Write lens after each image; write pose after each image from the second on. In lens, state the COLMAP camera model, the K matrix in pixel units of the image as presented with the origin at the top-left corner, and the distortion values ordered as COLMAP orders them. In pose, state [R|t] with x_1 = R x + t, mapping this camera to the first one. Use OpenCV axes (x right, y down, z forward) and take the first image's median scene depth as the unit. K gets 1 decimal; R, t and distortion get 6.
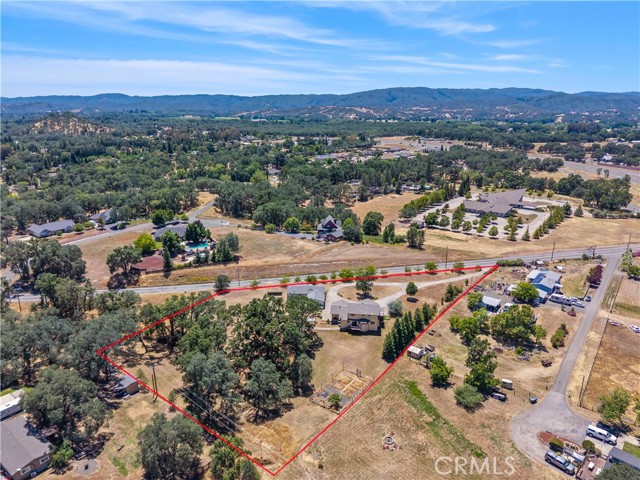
lens RADIAL K [[425.4, 0, 320.0], [0, 425.4, 240.0], [0, 0, 1]] dist [0.028801, -0.034551]
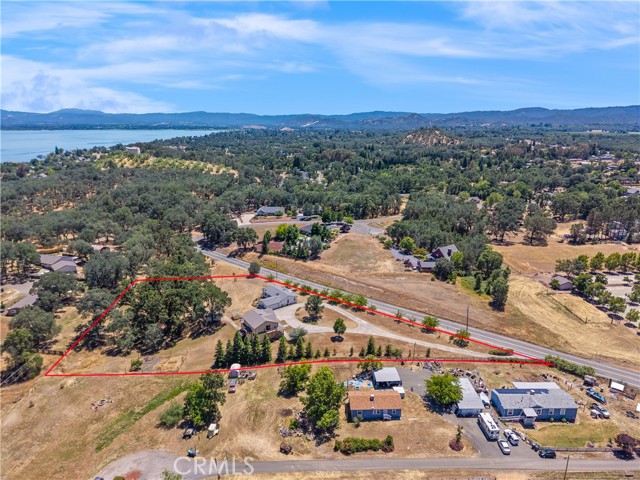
lens RADIAL K [[425.4, 0, 320.0], [0, 425.4, 240.0], [0, 0, 1]] dist [0.028801, -0.034551]
pose [[0.638602, 0.203307, -0.742195, 0.666200], [-0.225541, 0.971564, 0.072076, -0.094133], [0.735743, 0.121367, 0.666297, 0.300988]]
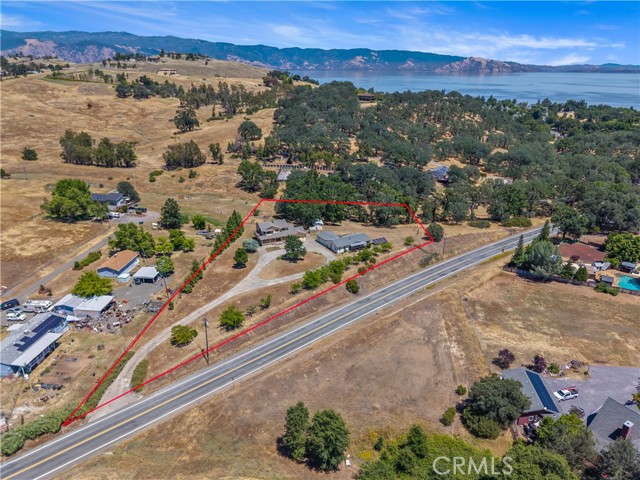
lens RADIAL K [[425.4, 0, 320.0], [0, 425.4, 240.0], [0, 0, 1]] dist [0.028801, -0.034551]
pose [[-0.841105, 0.193449, -0.505095, 0.415507], [-0.169864, 0.792126, 0.586245, -0.354116], [0.513507, 0.578891, -0.633401, 1.320255]]
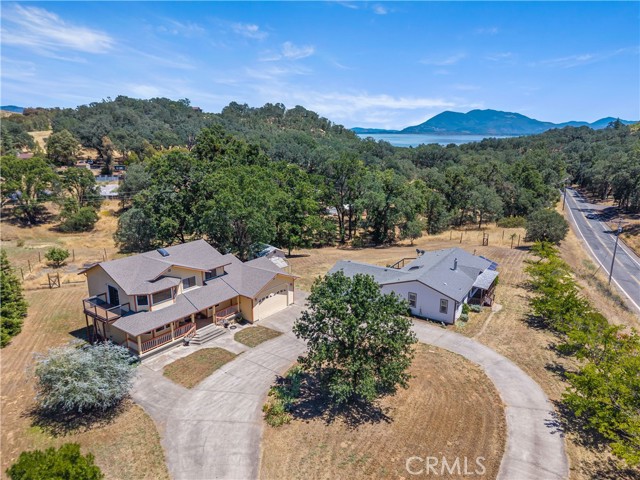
lens RADIAL K [[425.4, 0, 320.0], [0, 425.4, 240.0], [0, 0, 1]] dist [0.028801, -0.034551]
pose [[-0.499488, 0.207679, -0.841059, 0.207371], [-0.258835, 0.890721, 0.373659, 0.008873], [0.826750, 0.404334, -0.391150, 0.879148]]
